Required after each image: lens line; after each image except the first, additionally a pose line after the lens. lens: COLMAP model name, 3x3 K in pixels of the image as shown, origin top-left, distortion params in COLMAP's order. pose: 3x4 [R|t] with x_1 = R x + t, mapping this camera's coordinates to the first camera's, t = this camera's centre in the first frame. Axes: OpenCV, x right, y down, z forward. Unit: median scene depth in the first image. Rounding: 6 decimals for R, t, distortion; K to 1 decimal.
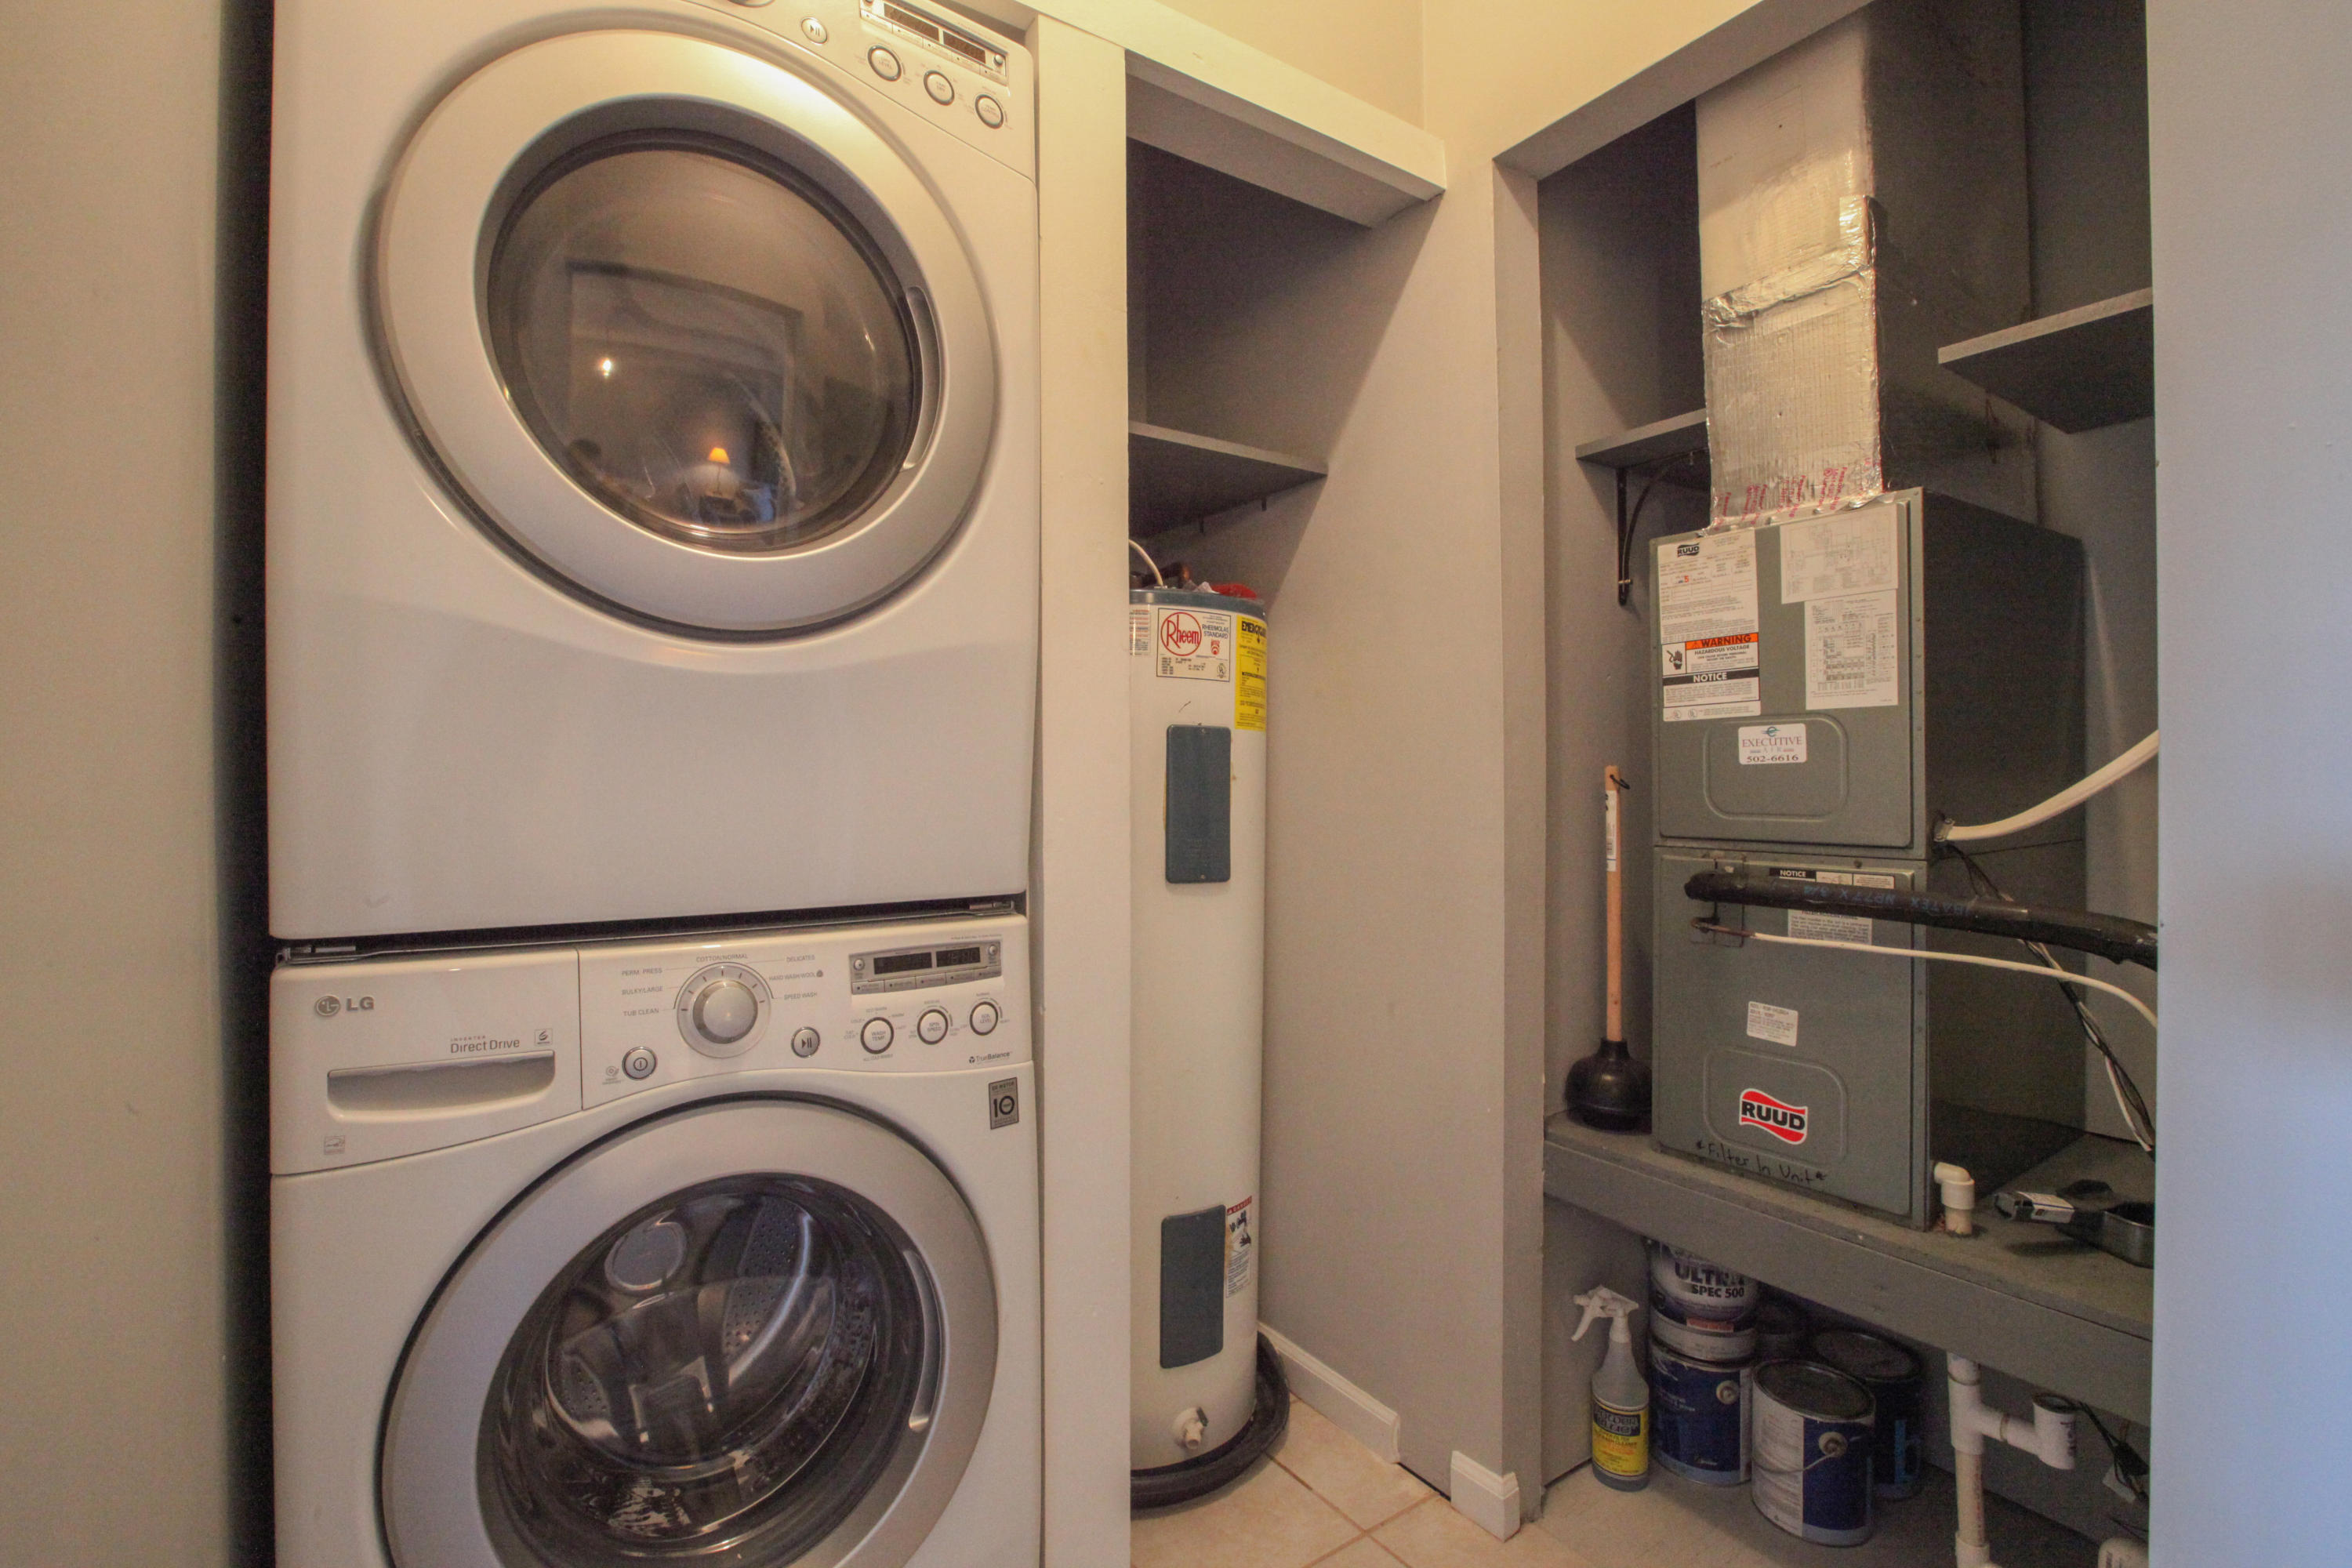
lens RADIAL K [[1067.0, 0, 1176.0], [0, 1067.0, 784.0], [0, 0, 1]] dist [-0.051156, 0.016749]
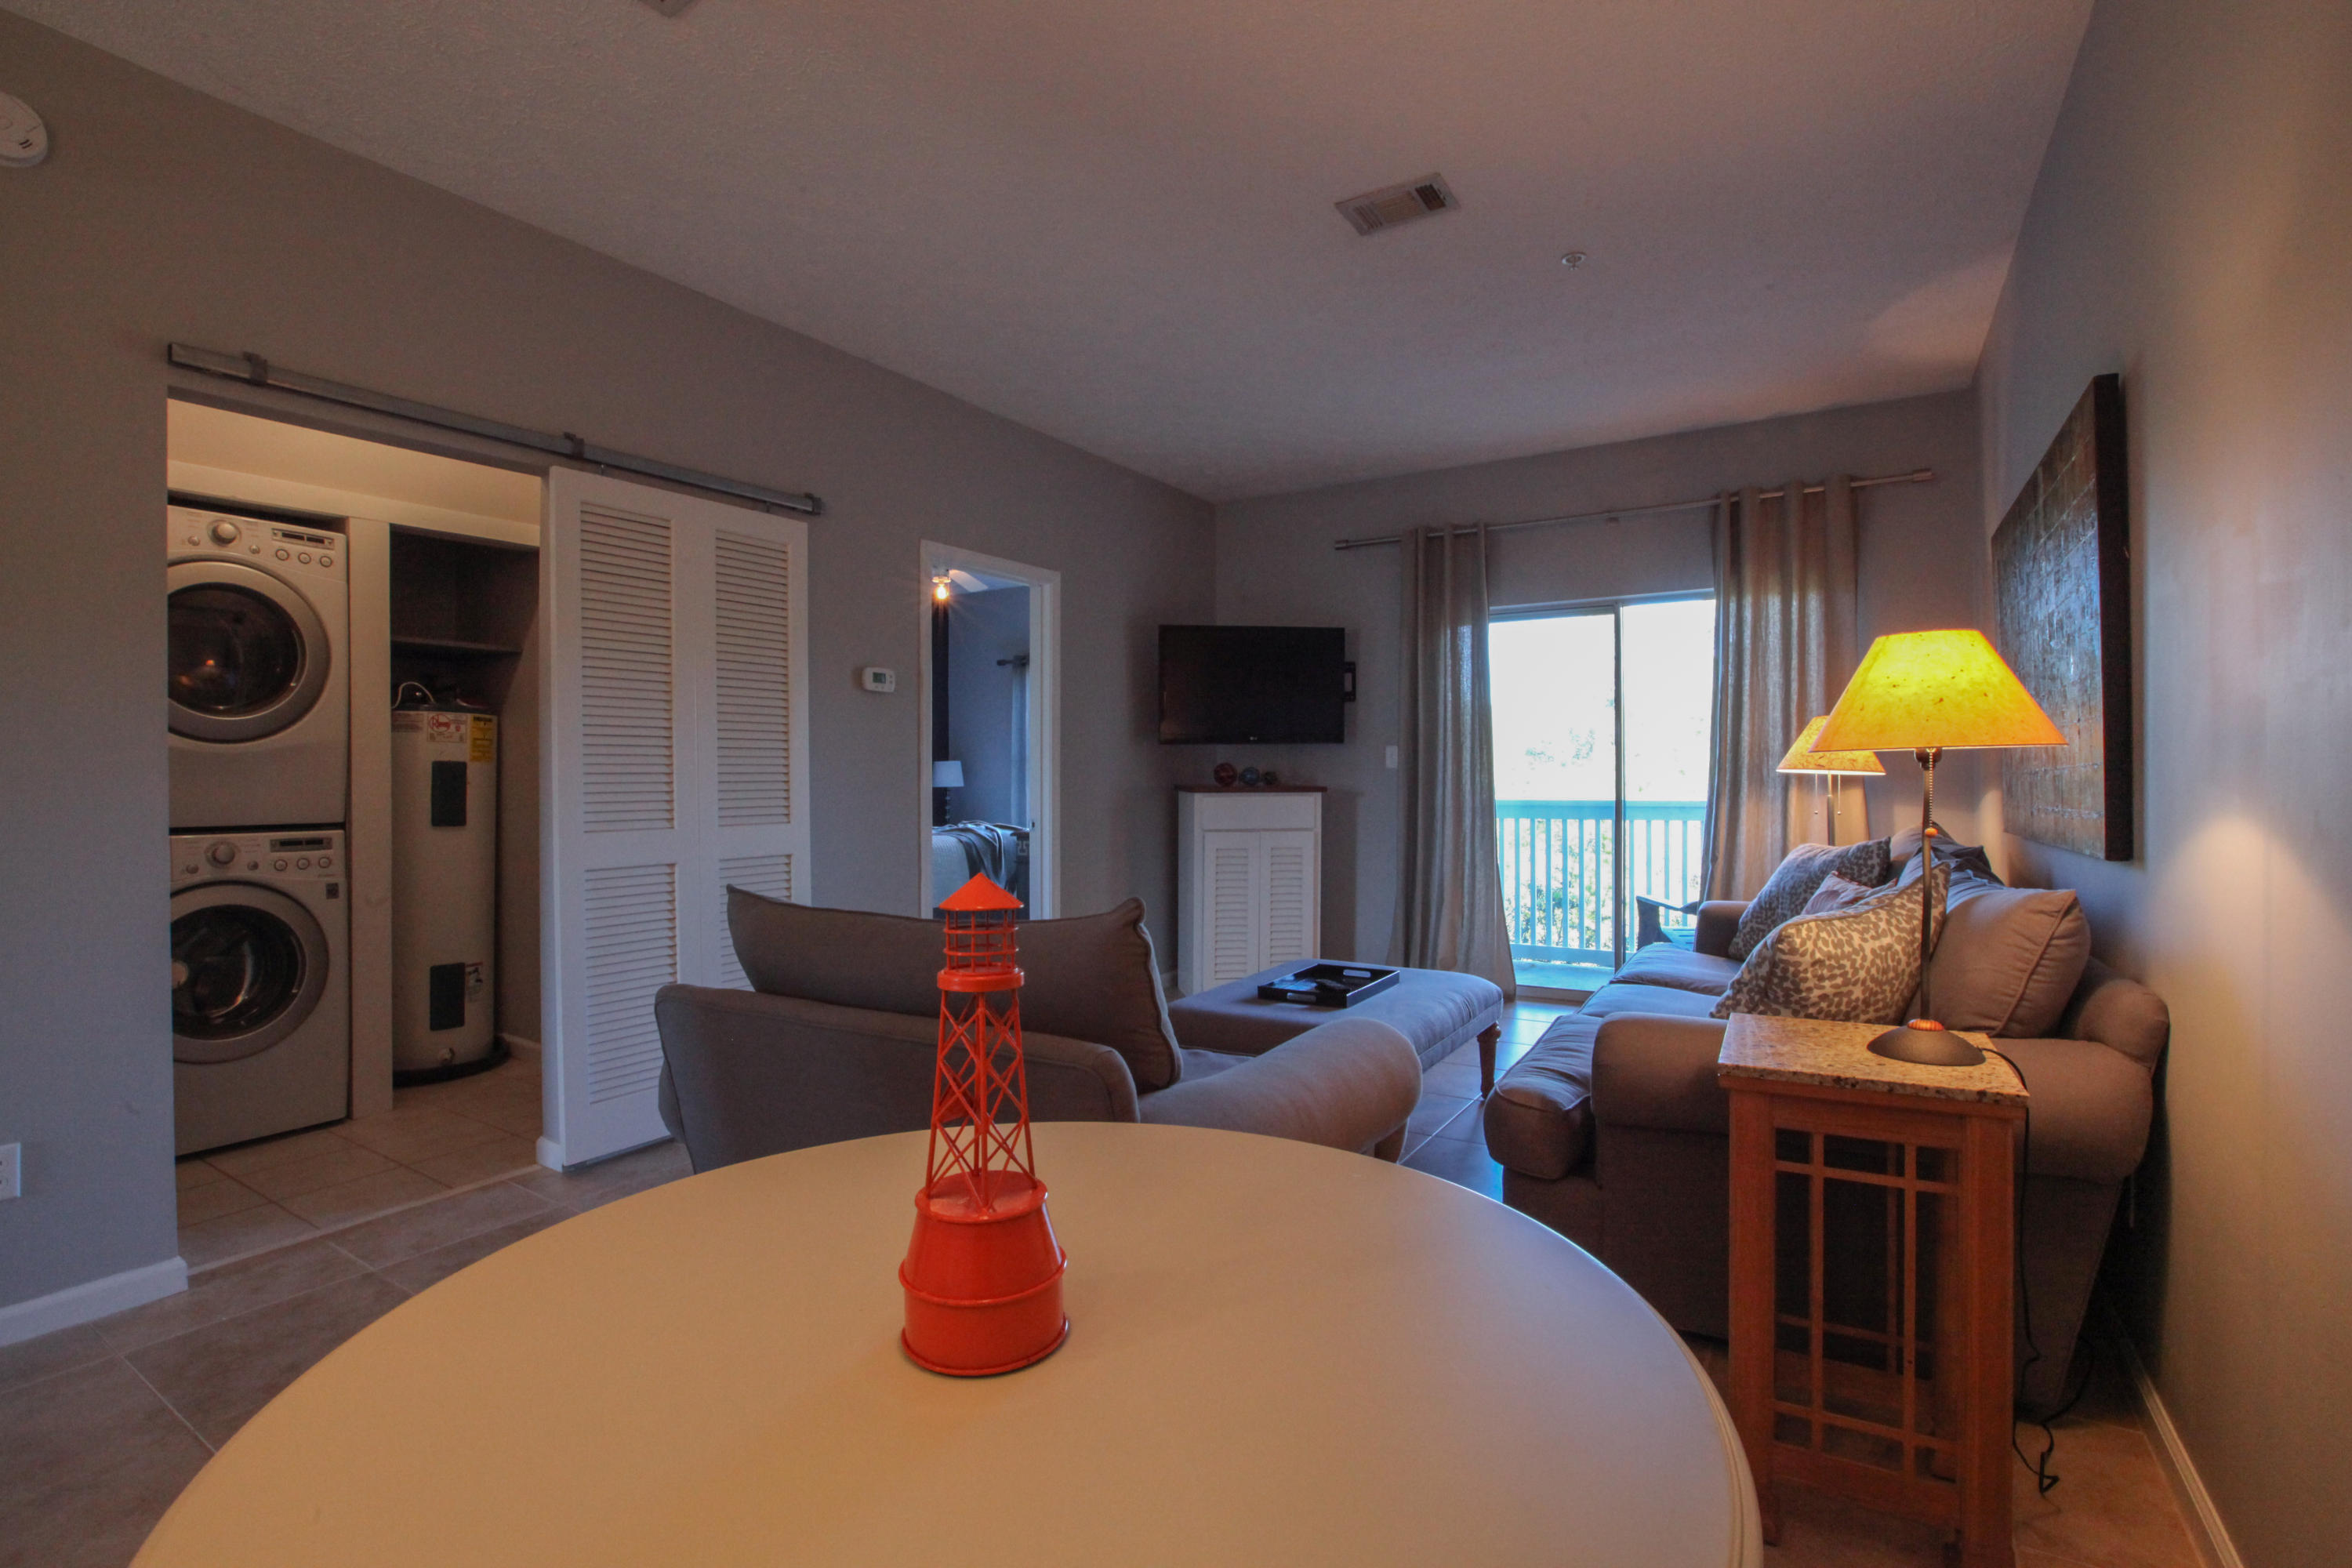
lens RADIAL K [[1067.0, 0, 1176.0], [0, 1067.0, 784.0], [0, 0, 1]] dist [-0.051156, 0.016749]
pose [[0.917434, -0.001433, 0.397885, 0.839304], [0.002091, 0.999997, -0.001219, 0.004146], [-0.397882, 0.001951, 0.917434, -2.590907]]
